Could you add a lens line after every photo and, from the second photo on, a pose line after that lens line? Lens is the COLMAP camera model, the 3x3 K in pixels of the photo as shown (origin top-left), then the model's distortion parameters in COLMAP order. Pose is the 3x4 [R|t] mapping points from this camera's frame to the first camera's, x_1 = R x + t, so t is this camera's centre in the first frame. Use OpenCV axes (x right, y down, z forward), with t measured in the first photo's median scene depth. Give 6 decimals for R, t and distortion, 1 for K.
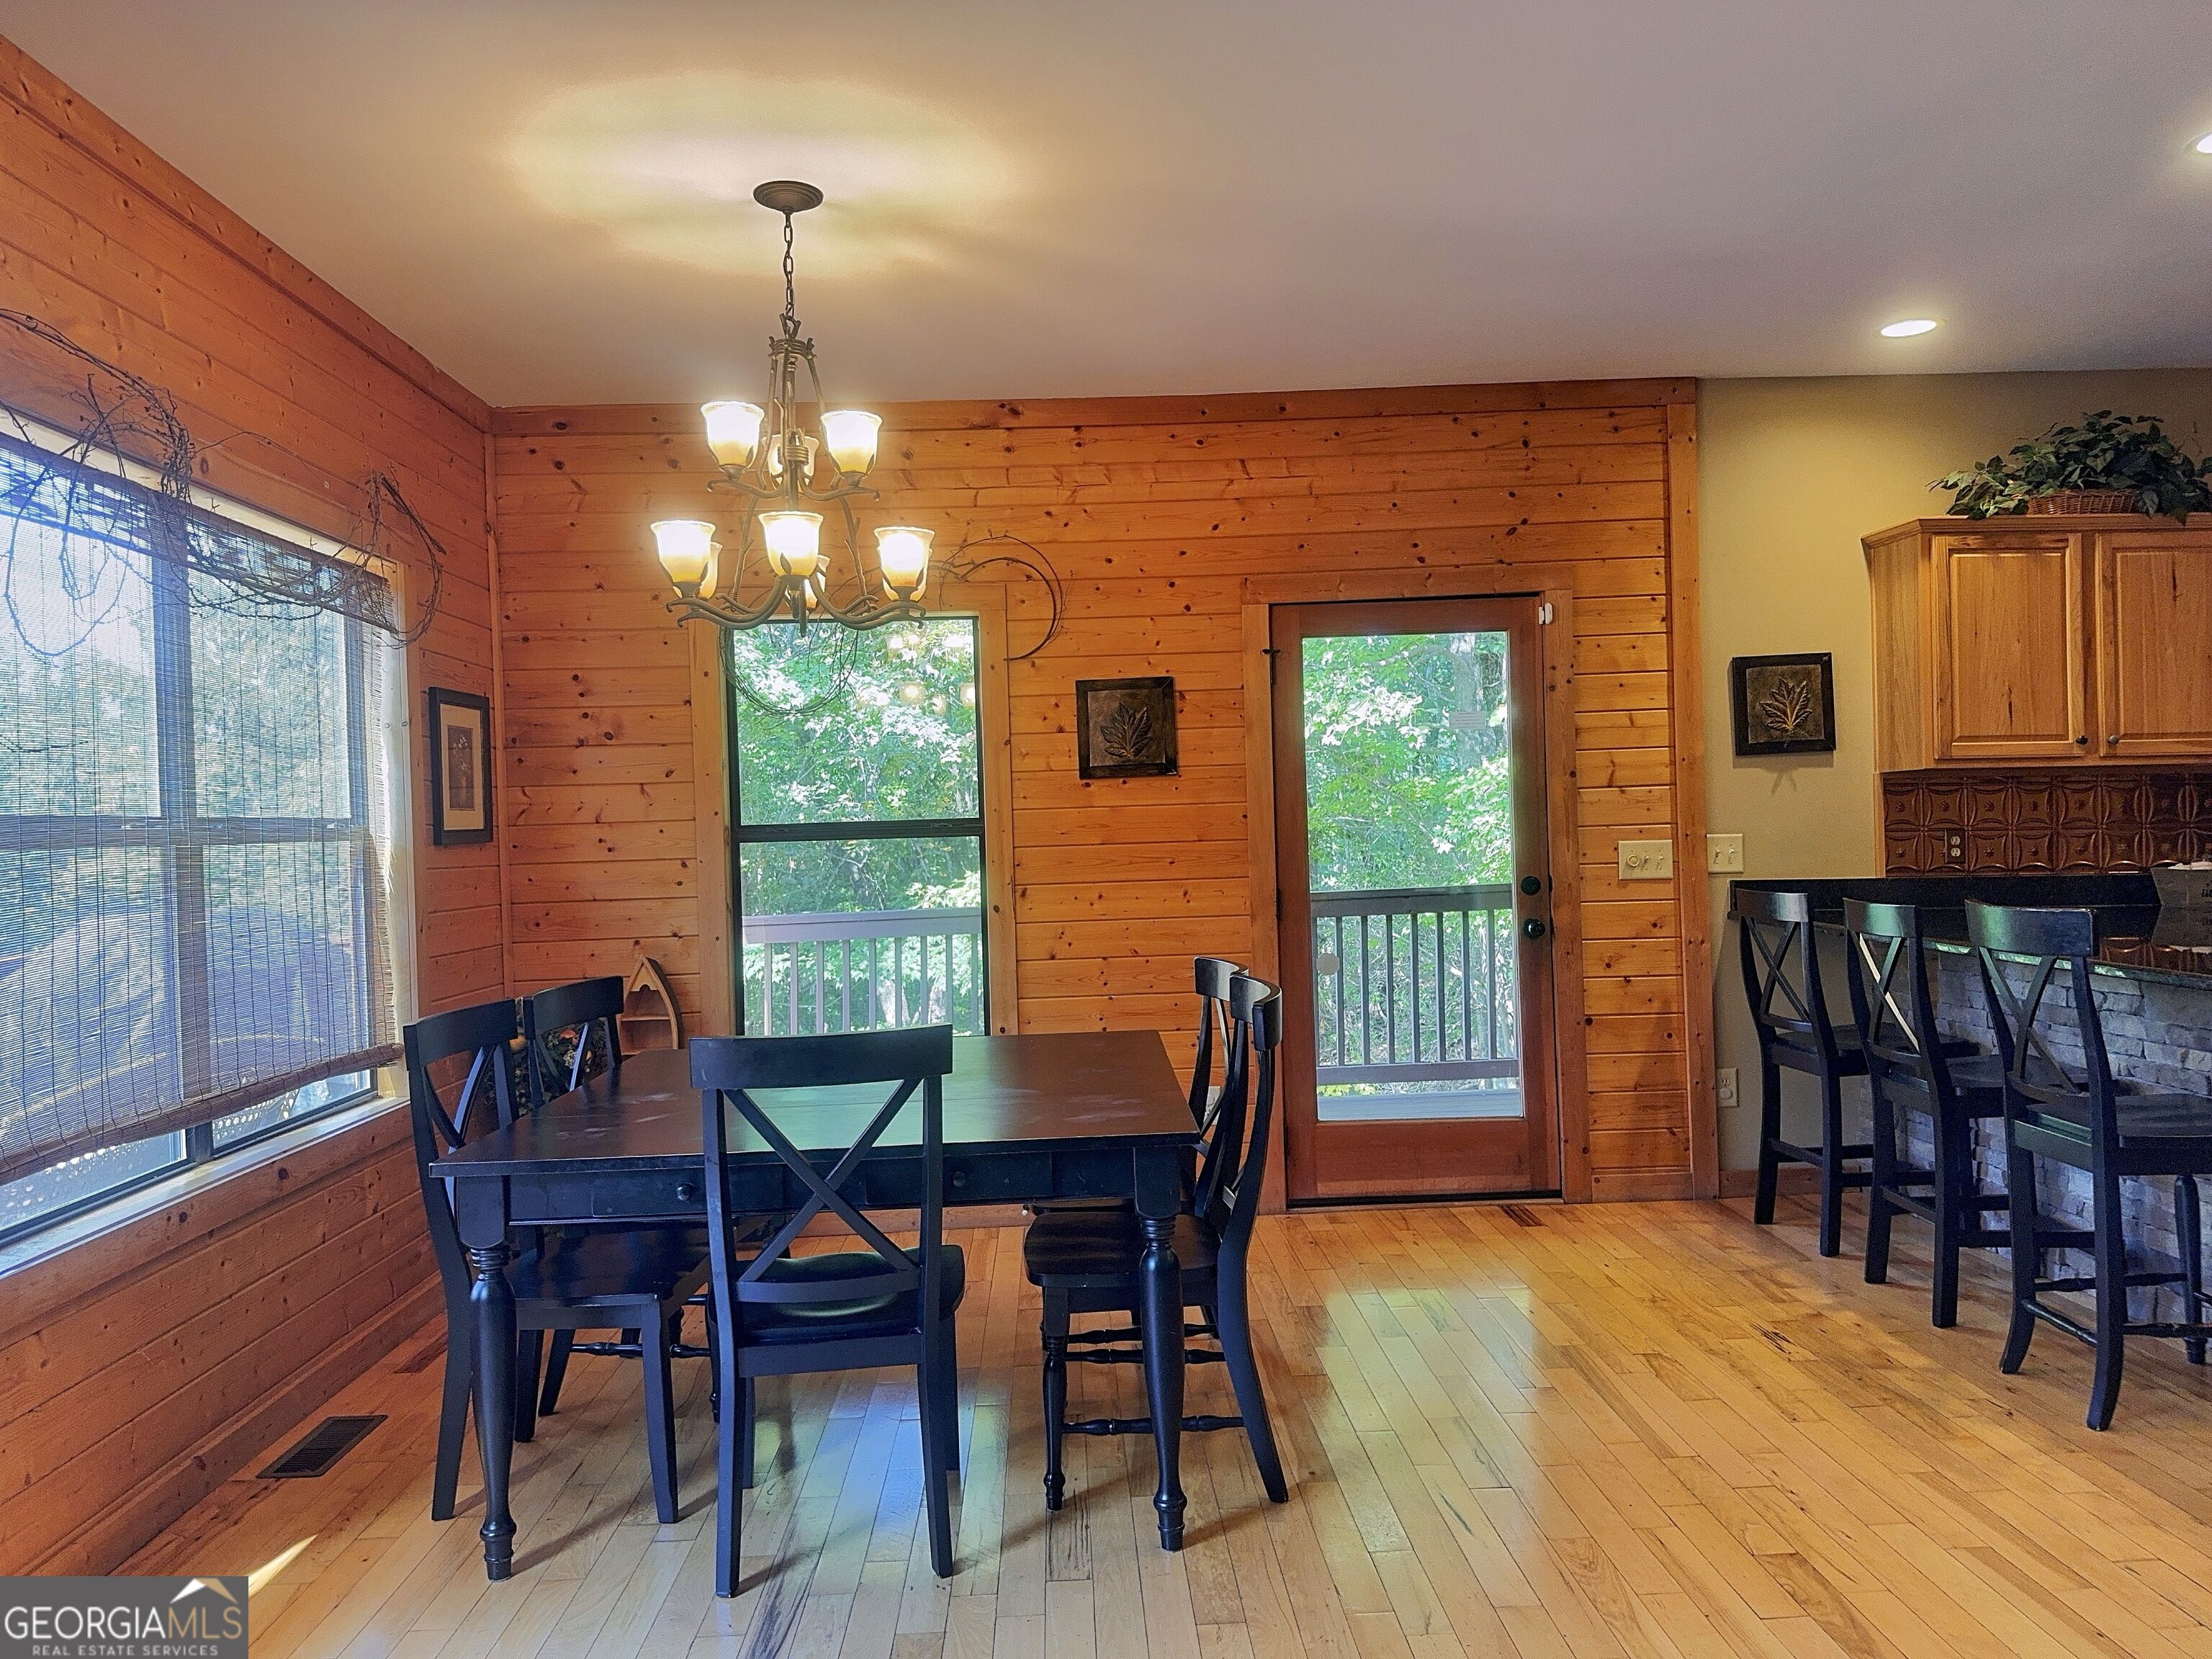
lens RADIAL K [[1580.9, 0, 1104.5], [0, 1580.9, 838.7], [0, 0, 1]] dist [0.003595, 0.000471]
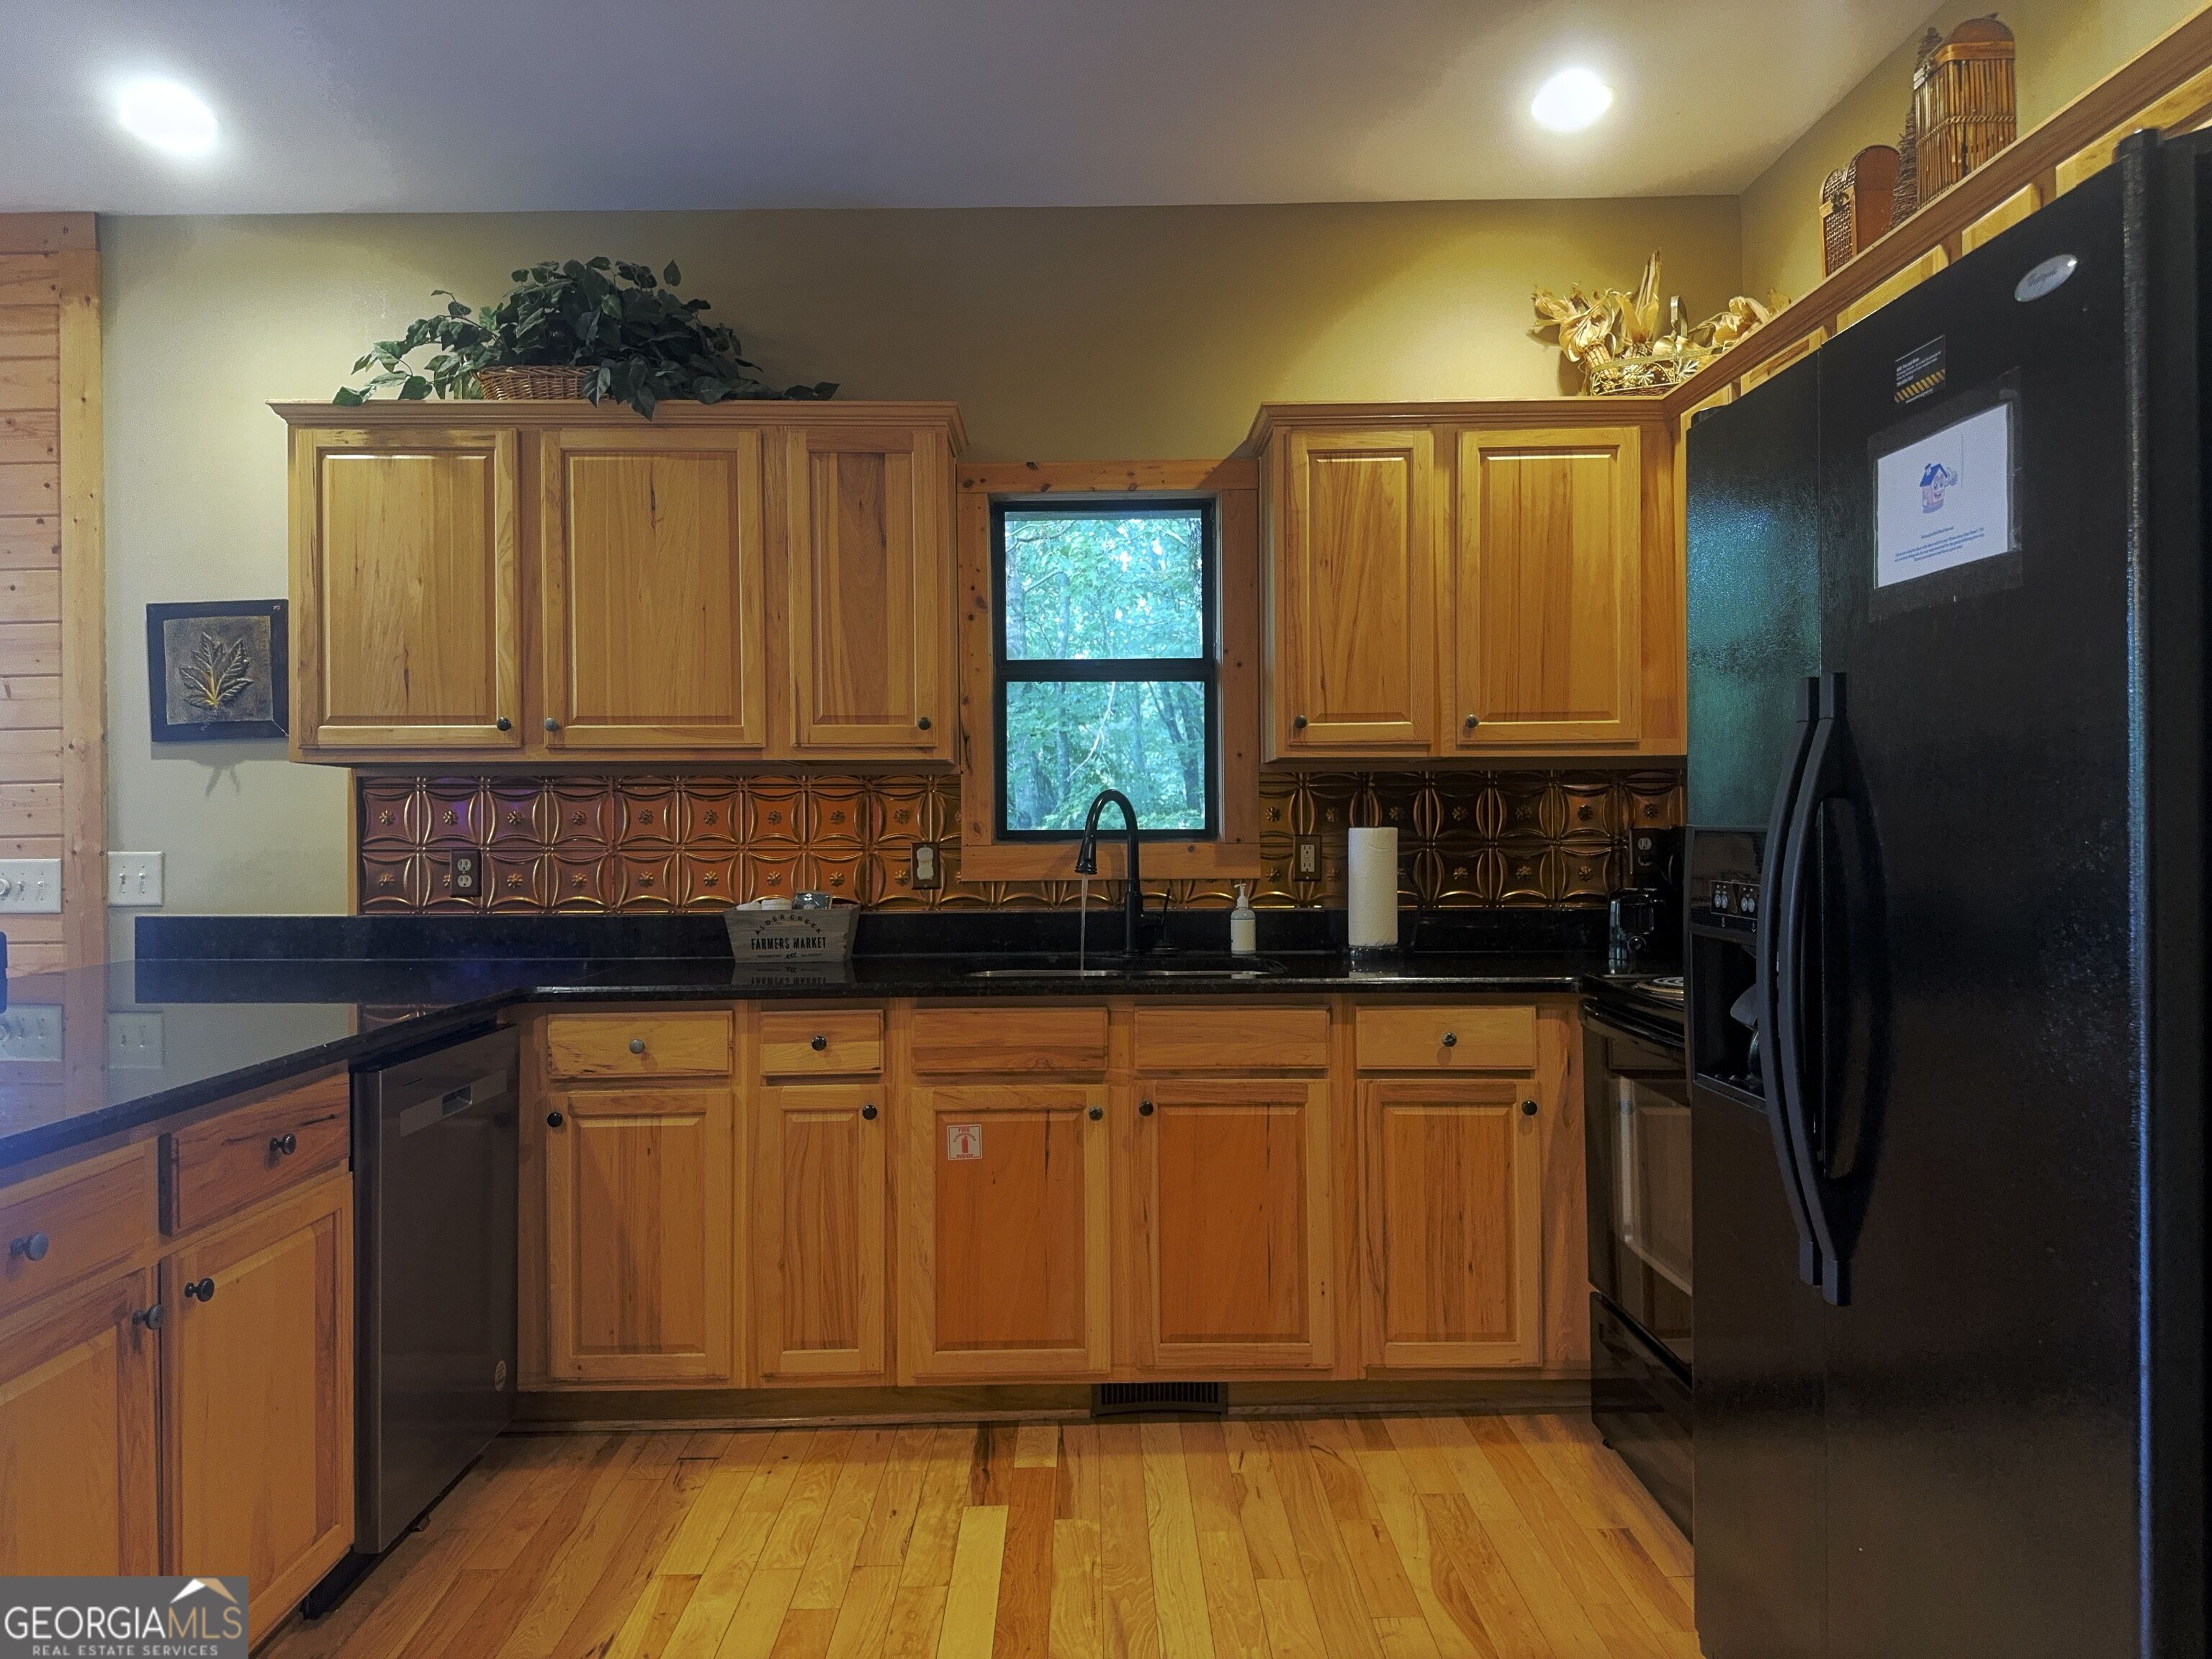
lens RADIAL K [[1580.9, 0, 1107.7], [0, 1580.9, 819.9], [0, 0, 1]] dist [0.003595, 0.000471]
pose [[0.999783, 0.012736, -0.016463, 0.846308], [-0.012842, 0.999897, -0.006344, -0.018401], [0.016380, 0.006554, 0.999844, 0.293048]]
